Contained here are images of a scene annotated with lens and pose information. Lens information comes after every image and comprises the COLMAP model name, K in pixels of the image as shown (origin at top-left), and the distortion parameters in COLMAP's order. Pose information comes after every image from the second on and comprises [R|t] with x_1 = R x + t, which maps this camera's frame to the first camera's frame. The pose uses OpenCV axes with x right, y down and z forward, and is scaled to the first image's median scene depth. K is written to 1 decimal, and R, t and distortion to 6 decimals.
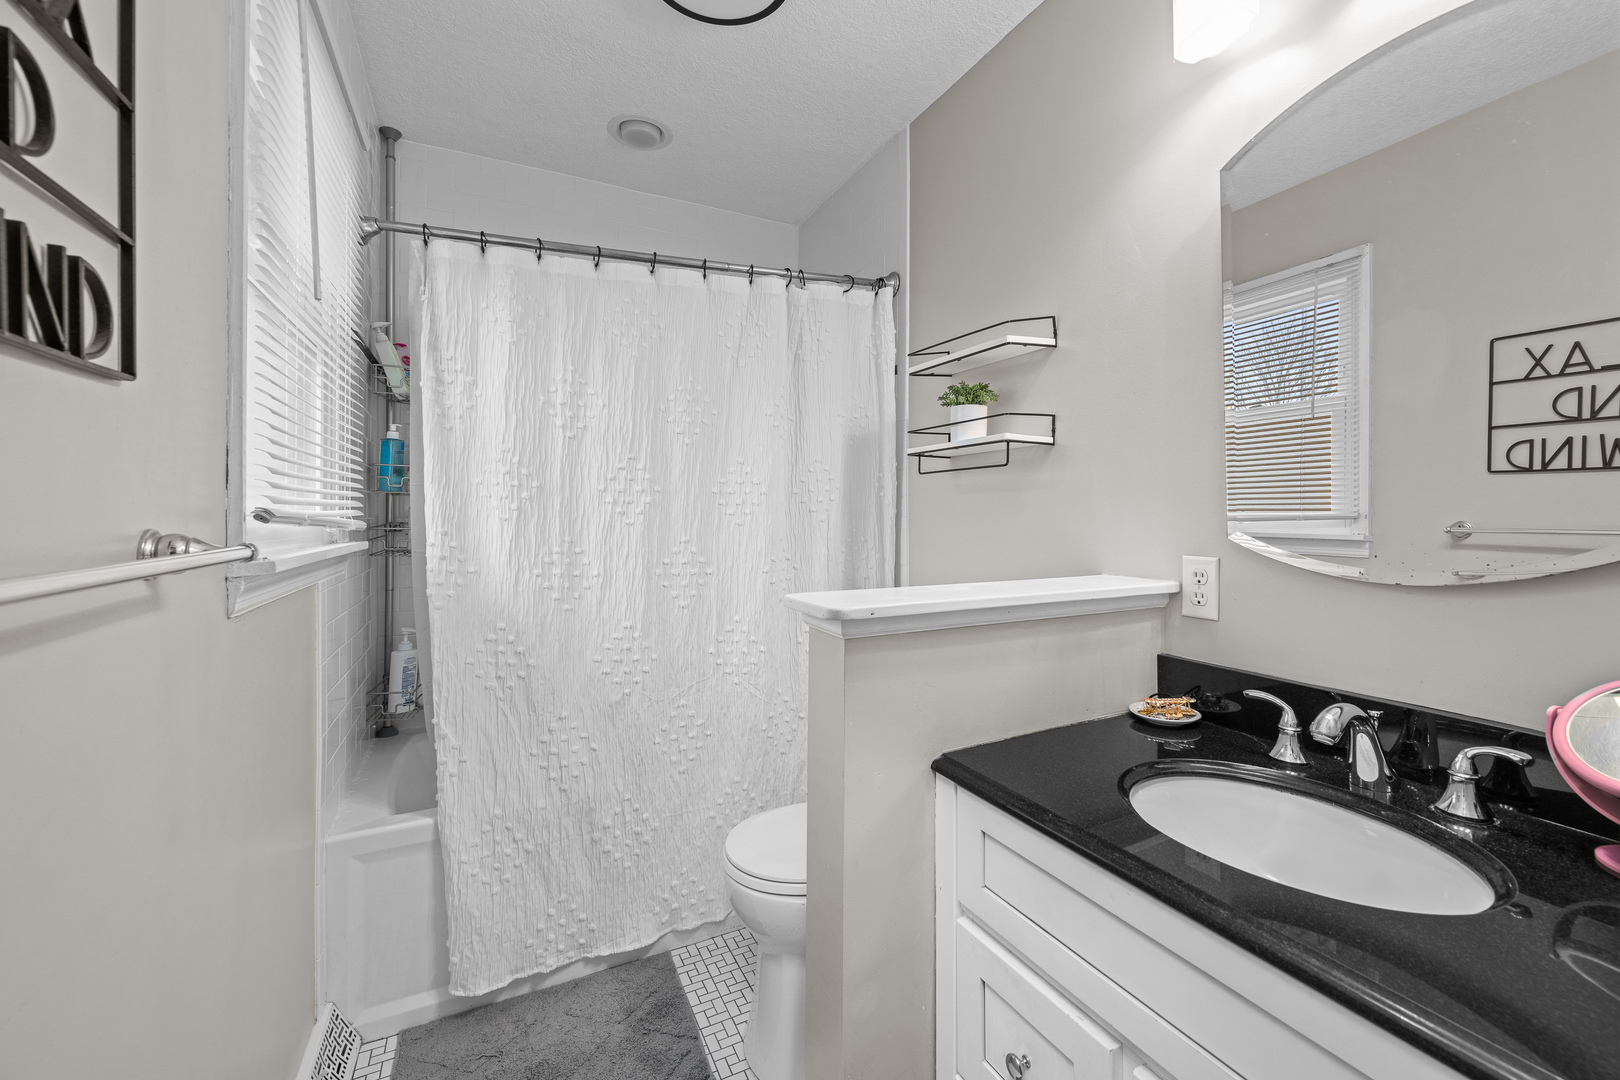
lens RADIAL K [[635.6, 0, 808.9], [0, 635.6, 524.4], [0, 0, 1]] dist [-0.002168, 0.000000]
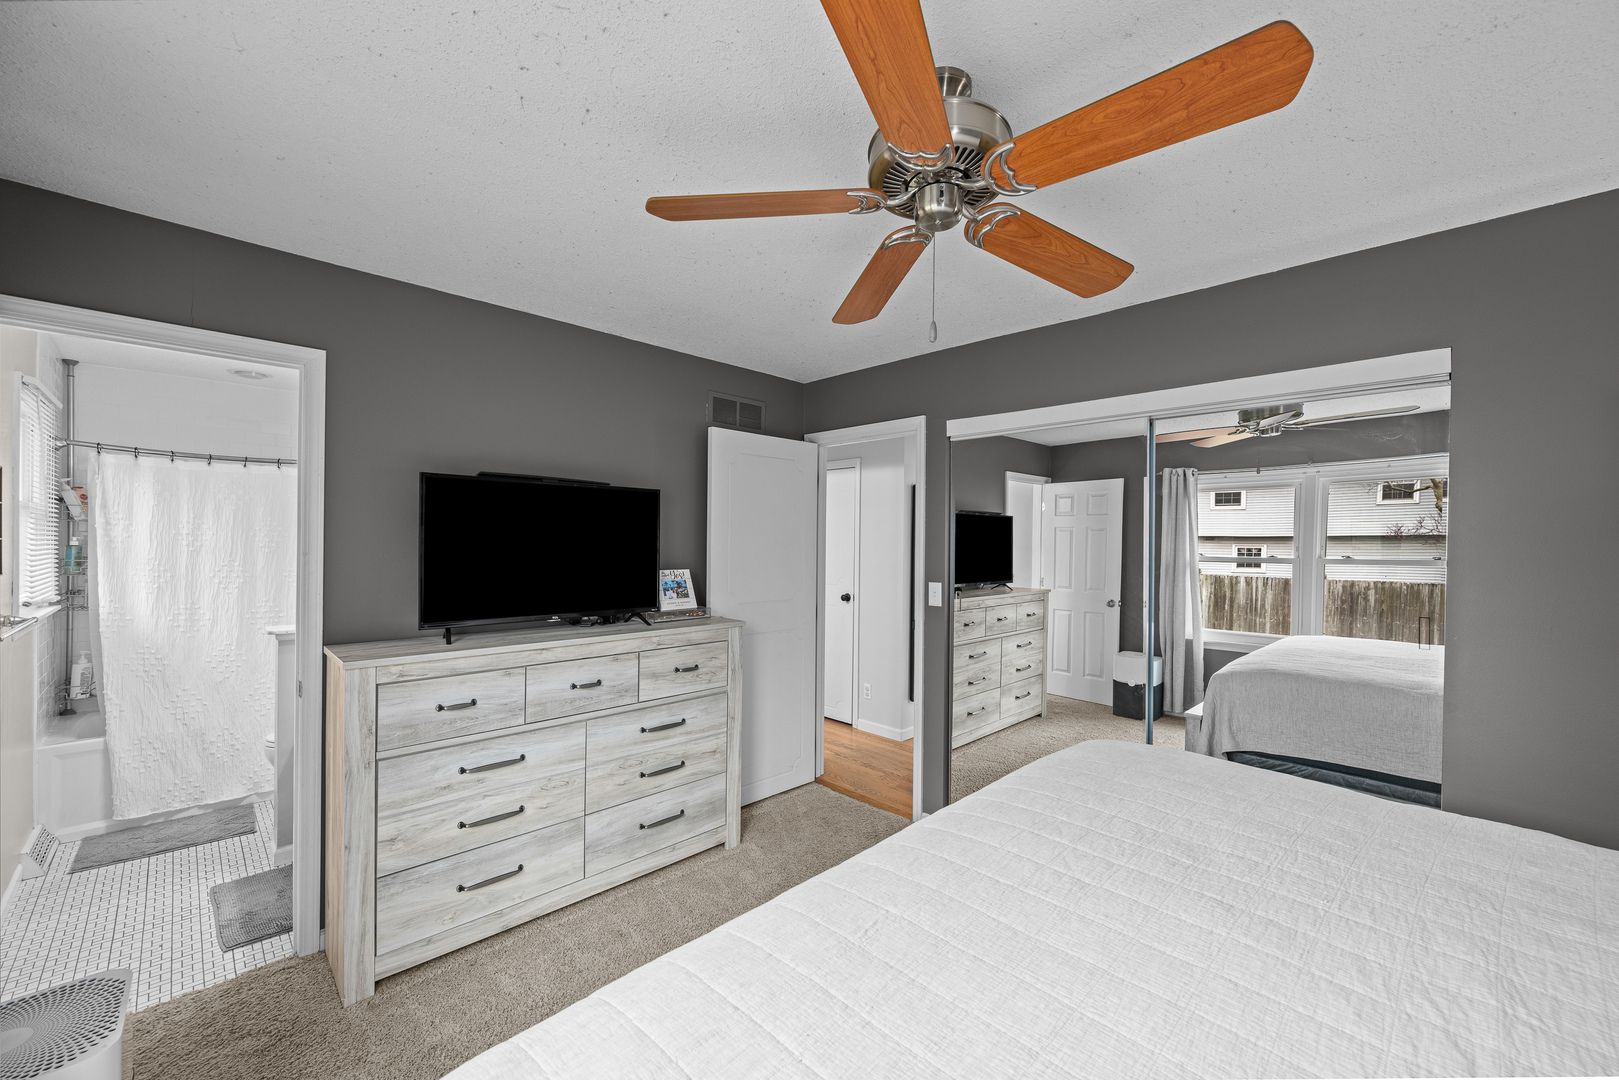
lens RADIAL K [[635.2, 0, 813.3], [0, 635.2, 553.3], [0, 0, 1]] dist [-0.002168, 0.000000]
pose [[0.951374, 0.005788, 0.307983, 0.884642], [-0.007979, 0.999951, 0.005856, -0.157976], [-0.307934, -0.008028, 0.951374, -1.524910]]
